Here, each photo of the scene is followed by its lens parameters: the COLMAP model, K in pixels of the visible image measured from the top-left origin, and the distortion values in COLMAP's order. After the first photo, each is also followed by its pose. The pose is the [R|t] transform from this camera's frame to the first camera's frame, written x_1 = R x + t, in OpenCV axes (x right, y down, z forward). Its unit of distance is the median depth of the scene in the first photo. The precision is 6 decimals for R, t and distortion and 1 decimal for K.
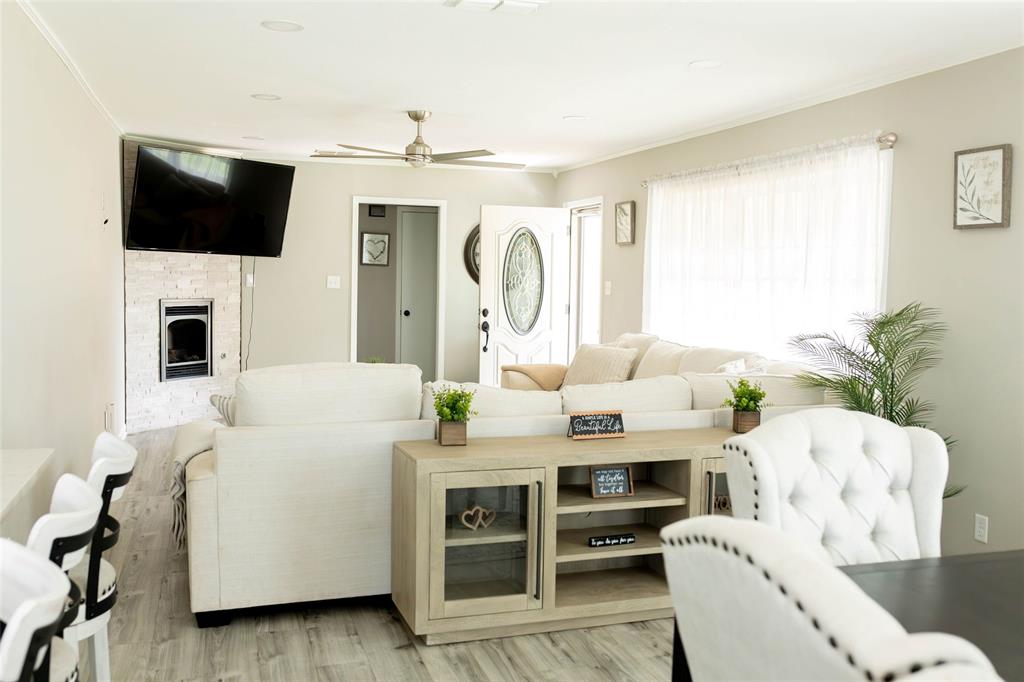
lens RADIAL K [[978.7, 0, 511.9], [0, 978.7, 338.4], [0, 0, 1]] dist [0.018564, 0.000000]
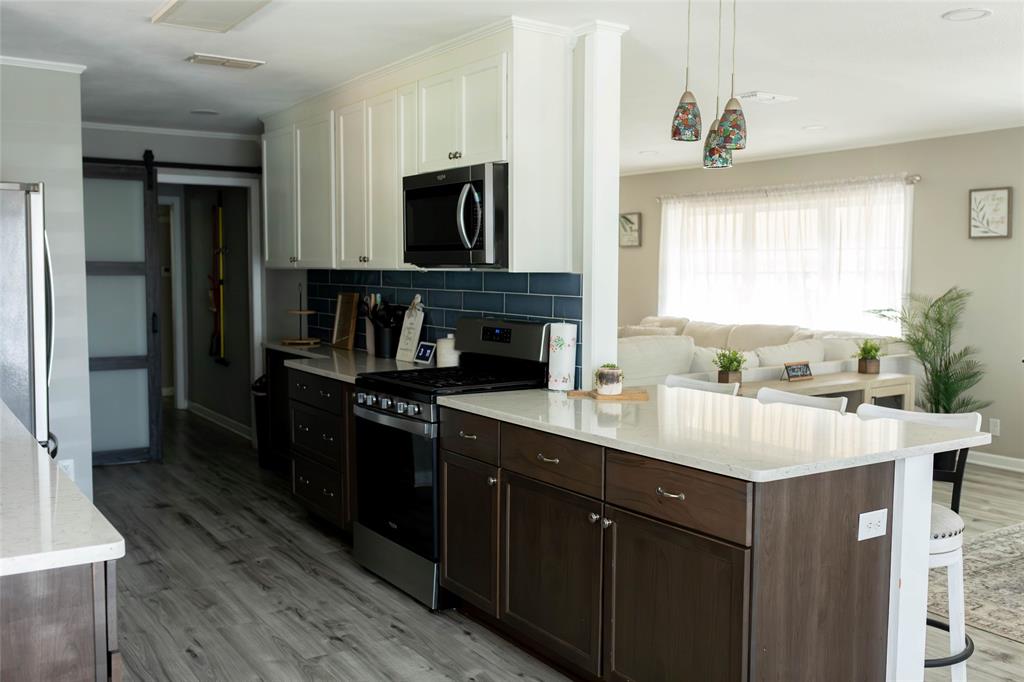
lens RADIAL K [[978.7, 0, 511.6], [0, 978.7, 350.7], [0, 0, 1]] dist [0.018564, 0.000000]
pose [[0.955916, -0.037601, 0.291224, -0.754769], [0.032561, 0.999225, 0.022135, 0.008790], [-0.291831, -0.011677, 0.956399, -0.304477]]
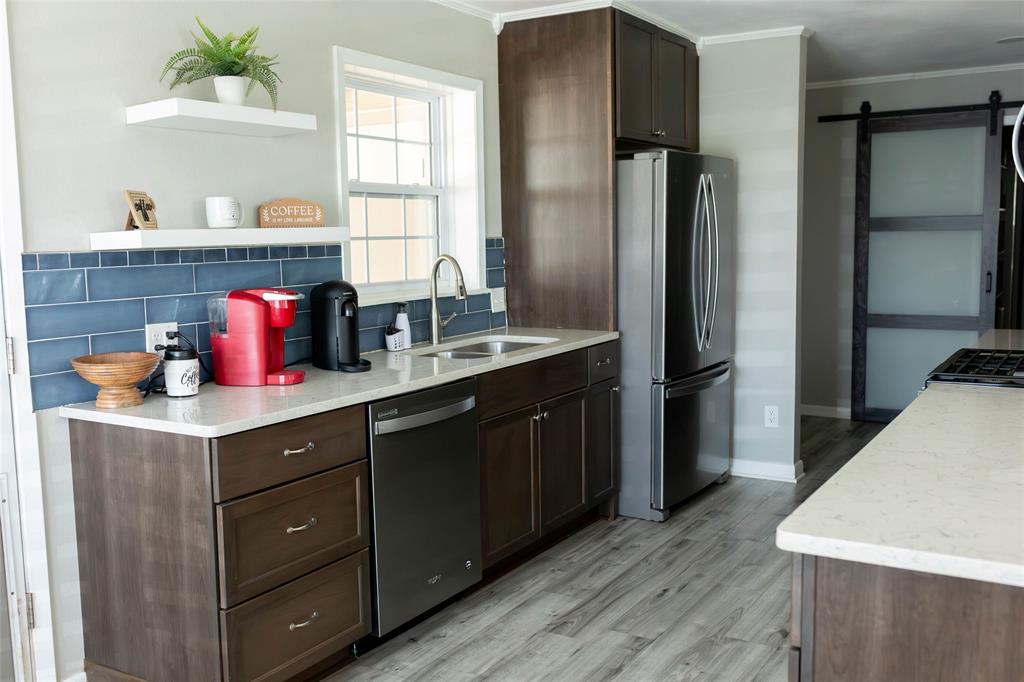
lens RADIAL K [[978.7, 0, 513.0], [0, 978.7, 344.0], [0, 0, 1]] dist [0.018564, 0.000000]
pose [[0.674628, 0.050986, -0.736395, 0.592710], [-0.016052, 0.998389, 0.054420, -0.000147], [0.737983, -0.024892, 0.674360, 0.171375]]
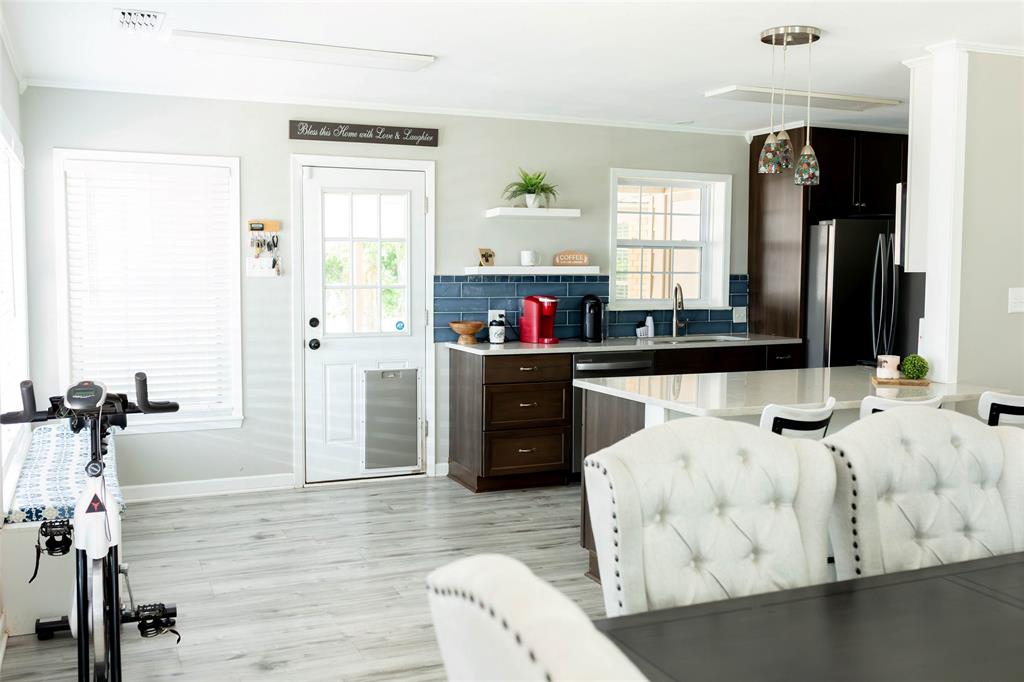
lens RADIAL K [[978.7, 0, 510.4], [0, 978.7, 337.9], [0, 0, 1]] dist [0.018564, 0.000000]
pose [[0.148733, 0.053079, -0.987452, 1.923175], [-0.067519, 0.996773, 0.043410, 0.006338], [0.986570, 0.060216, 0.151837, 0.317303]]
